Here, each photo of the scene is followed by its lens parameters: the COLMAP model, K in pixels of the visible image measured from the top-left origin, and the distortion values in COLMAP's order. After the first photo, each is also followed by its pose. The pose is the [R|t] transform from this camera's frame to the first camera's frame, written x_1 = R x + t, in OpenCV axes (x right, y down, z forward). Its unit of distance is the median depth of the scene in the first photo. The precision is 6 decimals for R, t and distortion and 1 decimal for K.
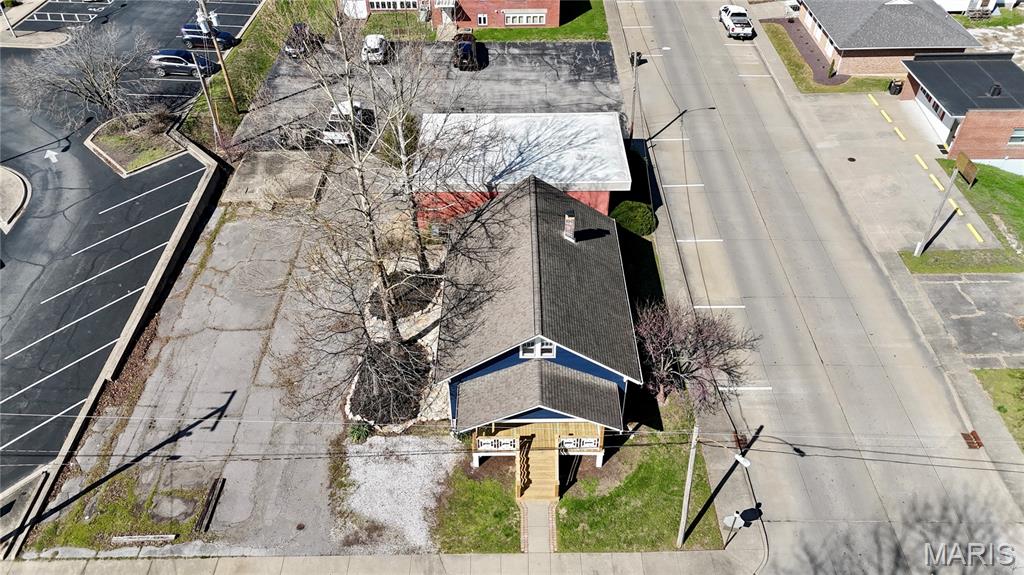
lens RADIAL K [[759.4, 0, 512.0], [0, 759.4, 287.5], [0, 0, 1]] dist [0.060602, -0.043006]
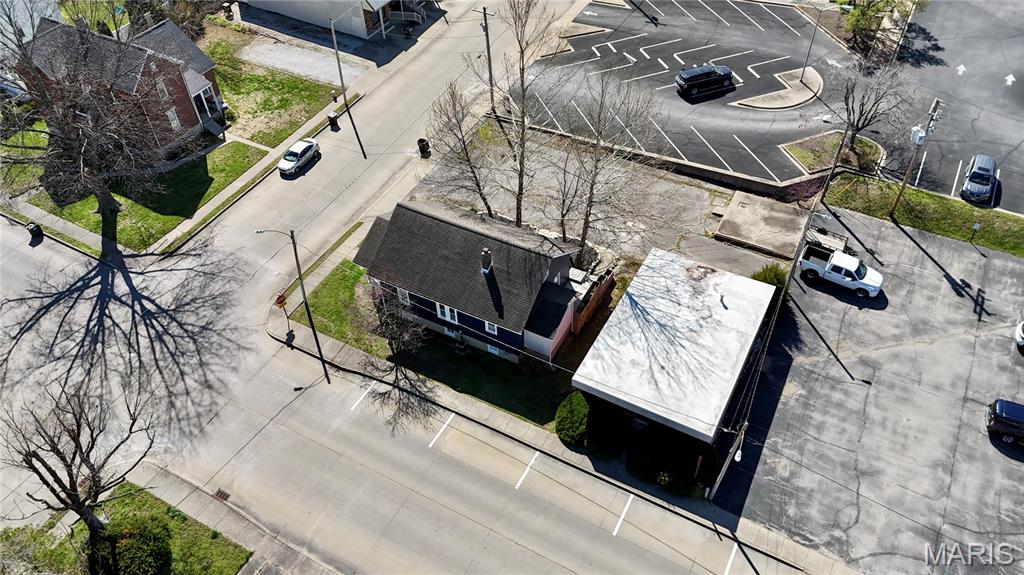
lens RADIAL K [[759.4, 0, 512.0], [0, 759.4, 287.5], [0, 0, 1]] dist [0.060602, -0.043006]
pose [[-0.474021, 0.639332, -0.605441, 0.885643], [-0.557587, 0.314211, 0.768354, -1.106198], [0.681469, 0.701802, 0.207540, 0.802135]]
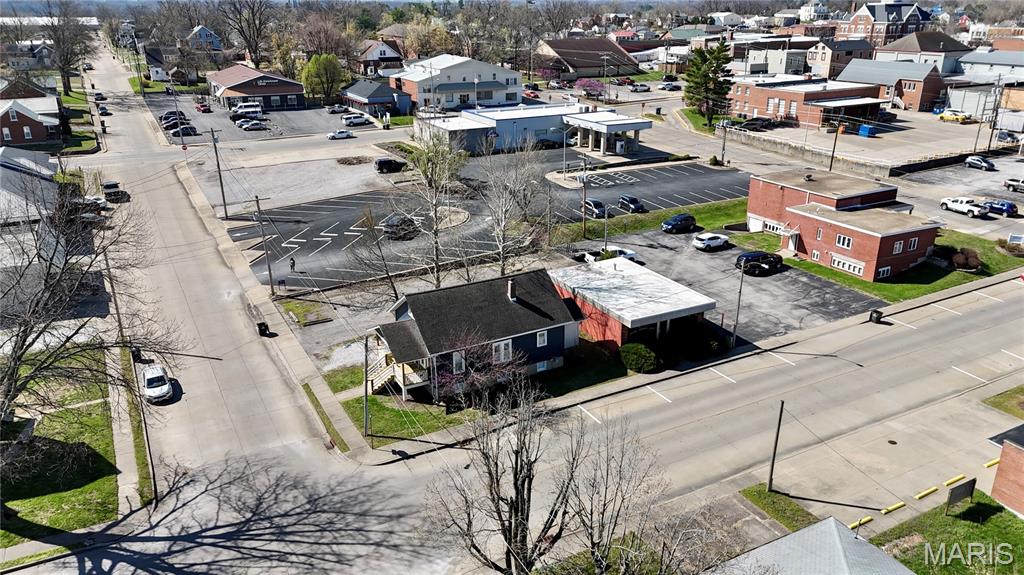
lens RADIAL K [[759.4, 0, 512.0], [0, 759.4, 287.5], [0, 0, 1]] dist [0.060602, -0.043006]
pose [[0.473259, 0.318592, -0.821295, 1.355456], [-0.574757, 0.818207, -0.013801, -0.063973], [0.667593, 0.478577, 0.570337, 0.122136]]
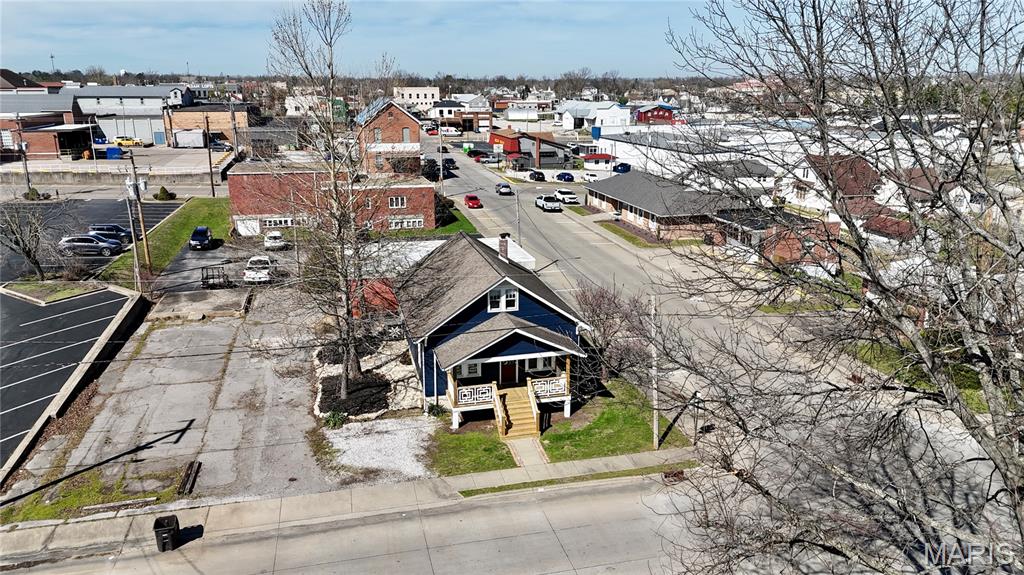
lens RADIAL K [[759.4, 0, 512.0], [0, 759.4, 287.5], [0, 0, 1]] dist [0.060602, -0.043006]
pose [[0.971344, -0.049804, 0.232400, -0.191020], [0.146260, 0.895988, -0.419301, 0.475557], [-0.187345, 0.441276, 0.877597, -0.018730]]
